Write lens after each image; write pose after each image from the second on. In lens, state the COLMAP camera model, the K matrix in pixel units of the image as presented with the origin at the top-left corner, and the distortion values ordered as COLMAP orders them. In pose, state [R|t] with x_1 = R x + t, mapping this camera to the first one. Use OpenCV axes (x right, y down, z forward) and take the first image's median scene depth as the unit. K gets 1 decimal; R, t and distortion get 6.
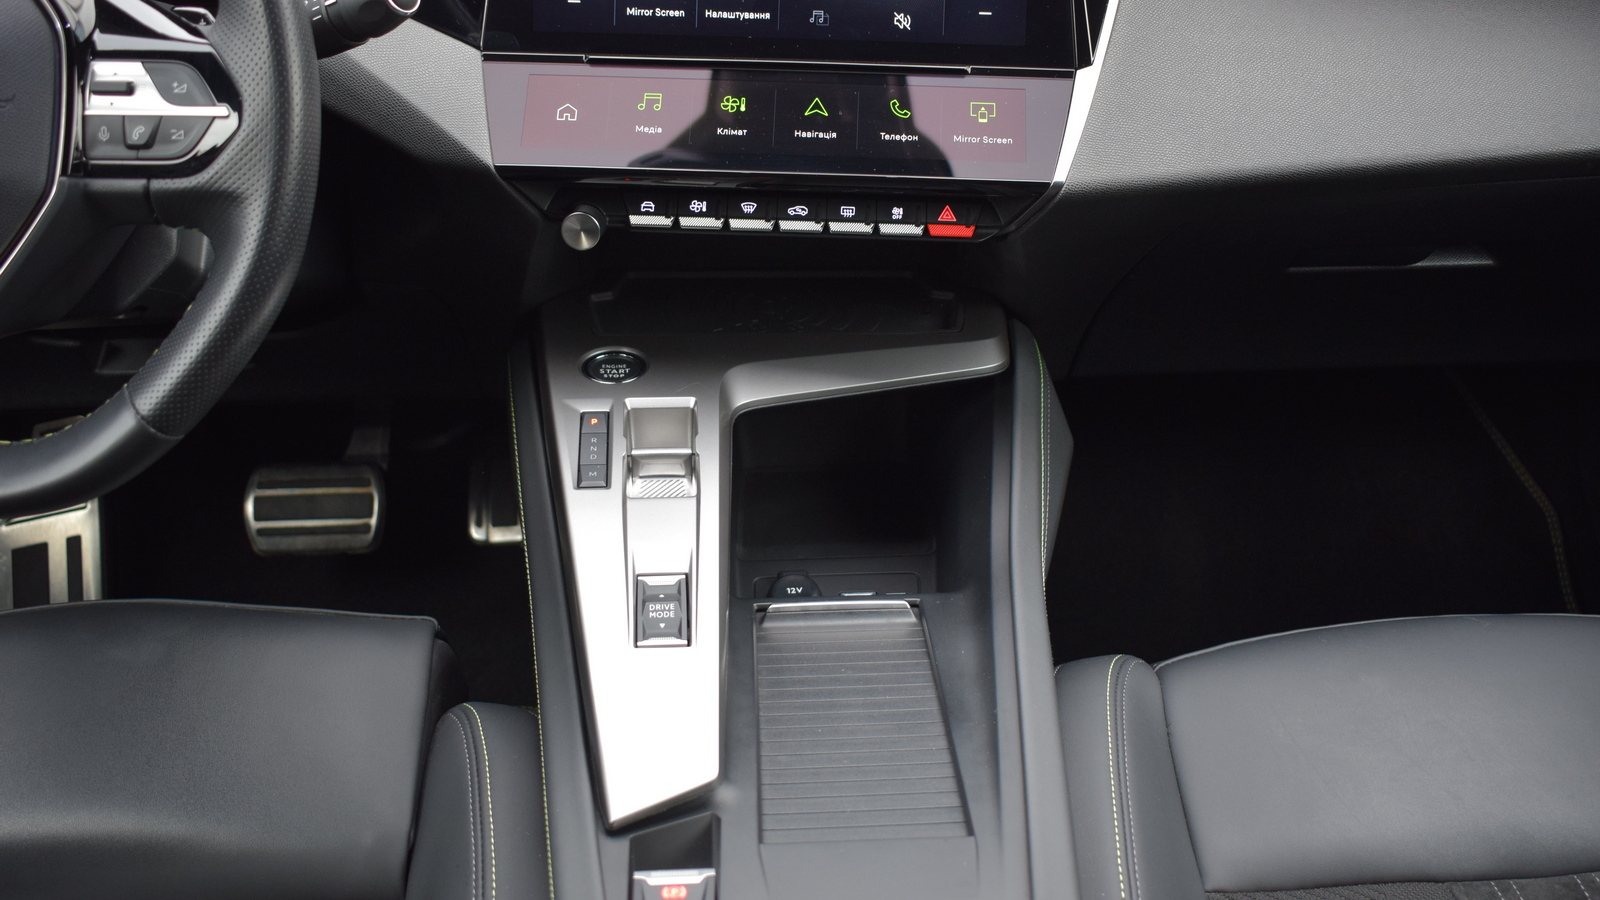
lens RADIAL K [[1695.2, 0, 805.2], [0, 1695.2, 453.5], [0, 0, 1]] dist [-0.070319, 0.000000]
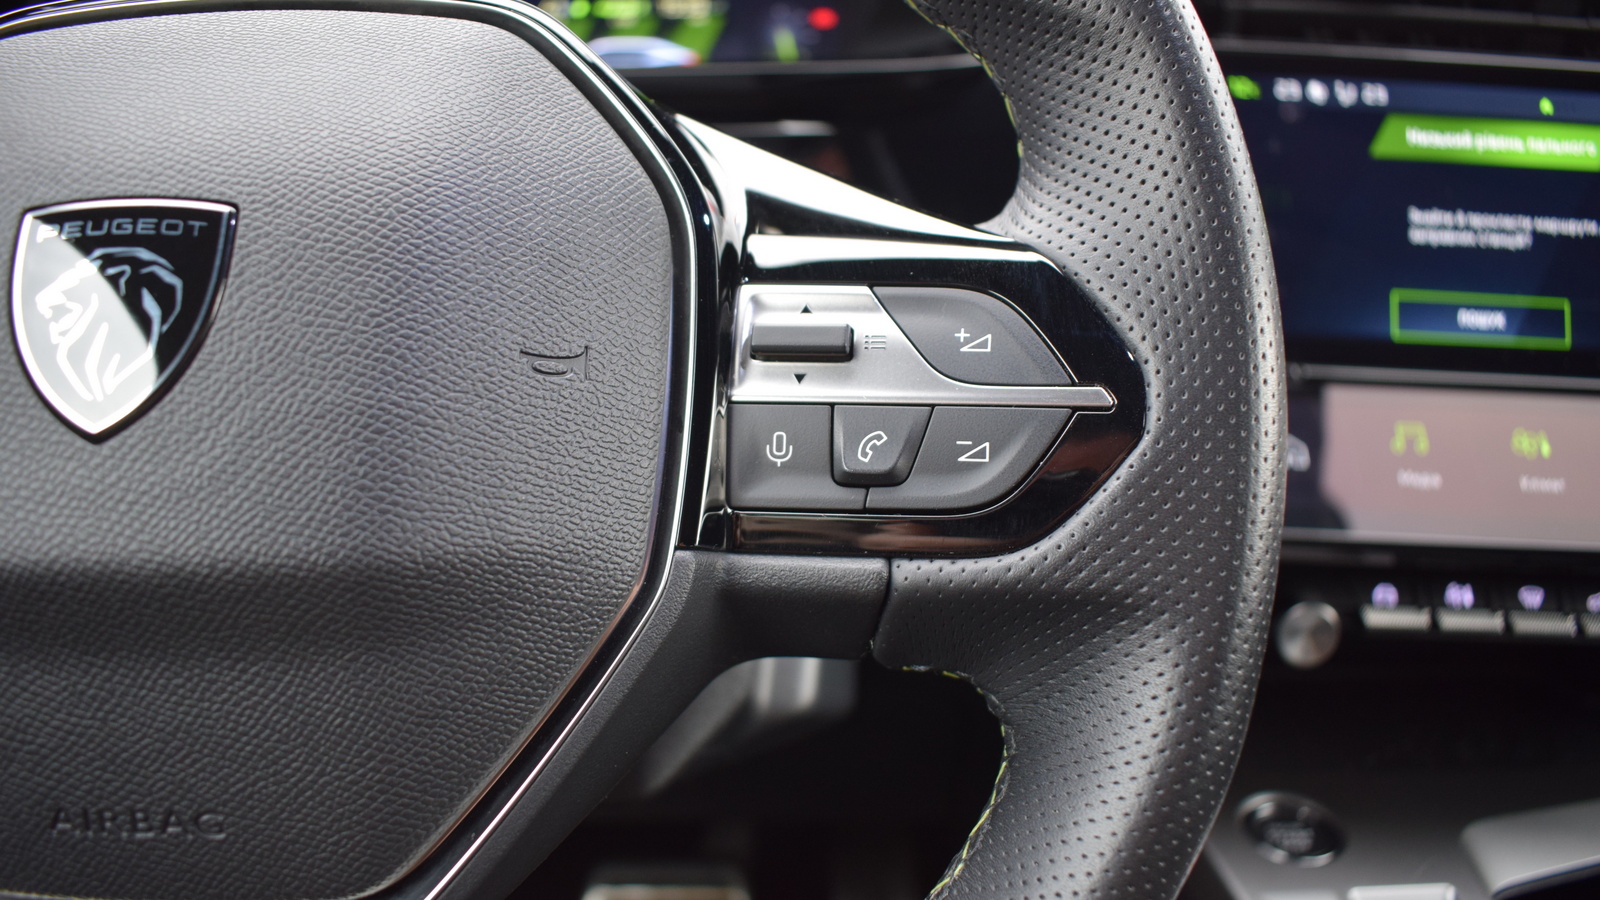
lens RADIAL K [[1236.7, 0, 807.6], [0, 1236.7, 453.2], [0, 0, 1]] dist [-0.093524, -0.003583]
pose [[0.999687, 0.005828, -0.024325, -0.312842], [-0.011279, 0.973029, -0.230406, -0.091853], [0.022326, 0.230608, 0.972791, 0.539770]]
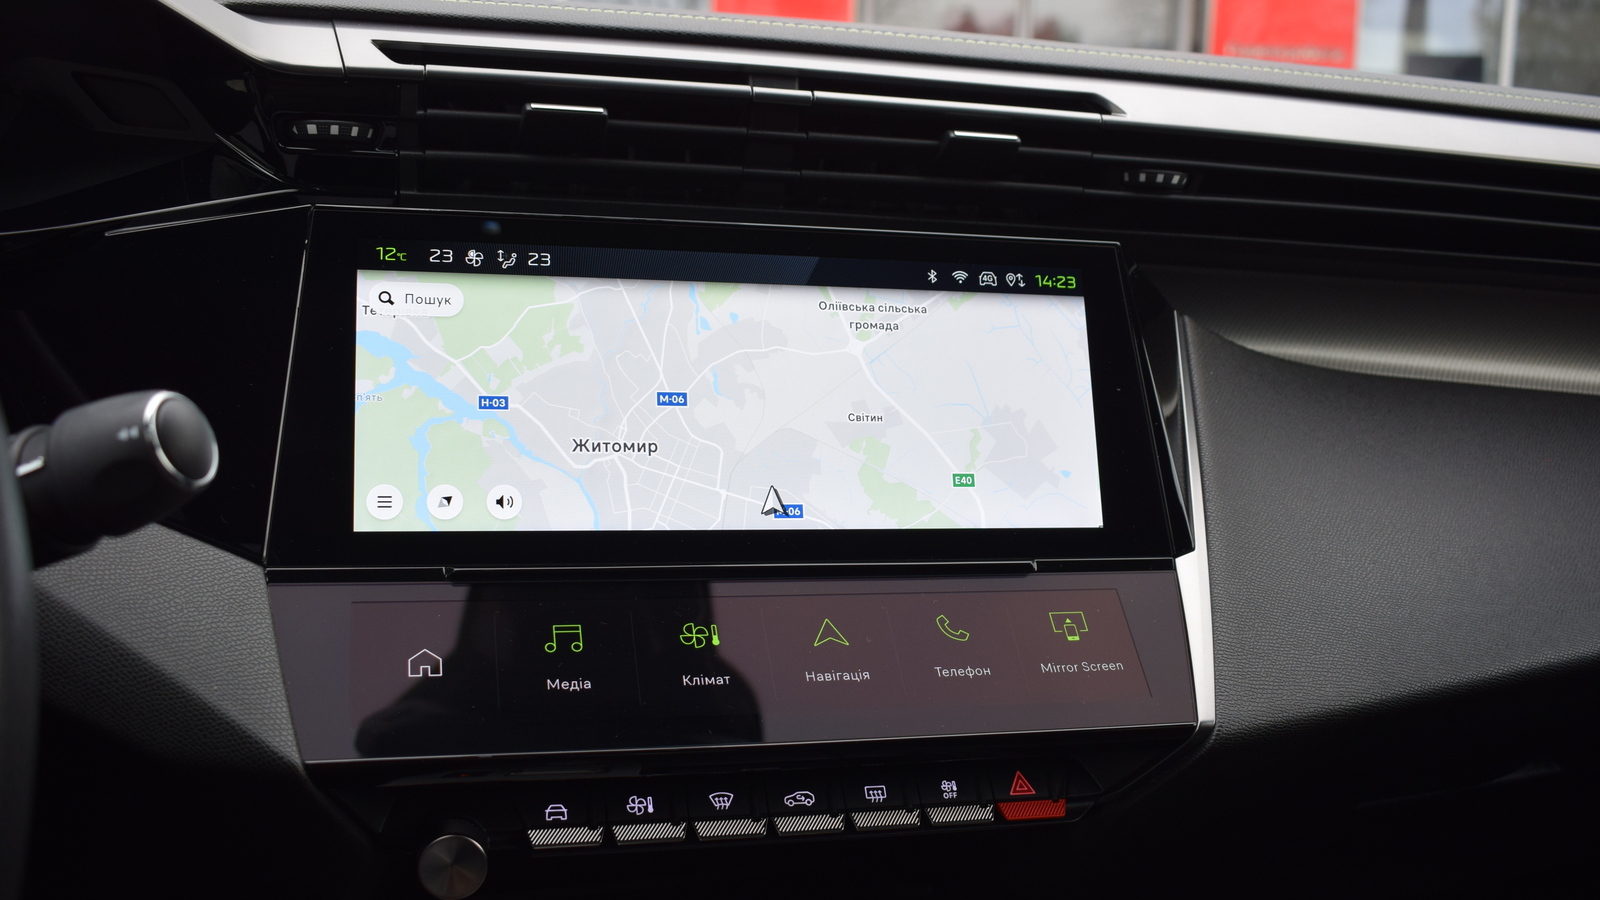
lens RADIAL K [[1540.0, 0, 805.2], [0, 1540.0, 444.7], [0, 0, 1]] dist [-0.061324, 0.000000]
pose [[0.955602, -0.018458, 0.294081, -0.169345], [0.111040, 0.947017, -0.301378, -0.098741], [-0.272937, 0.320652, 0.907021, 0.456261]]
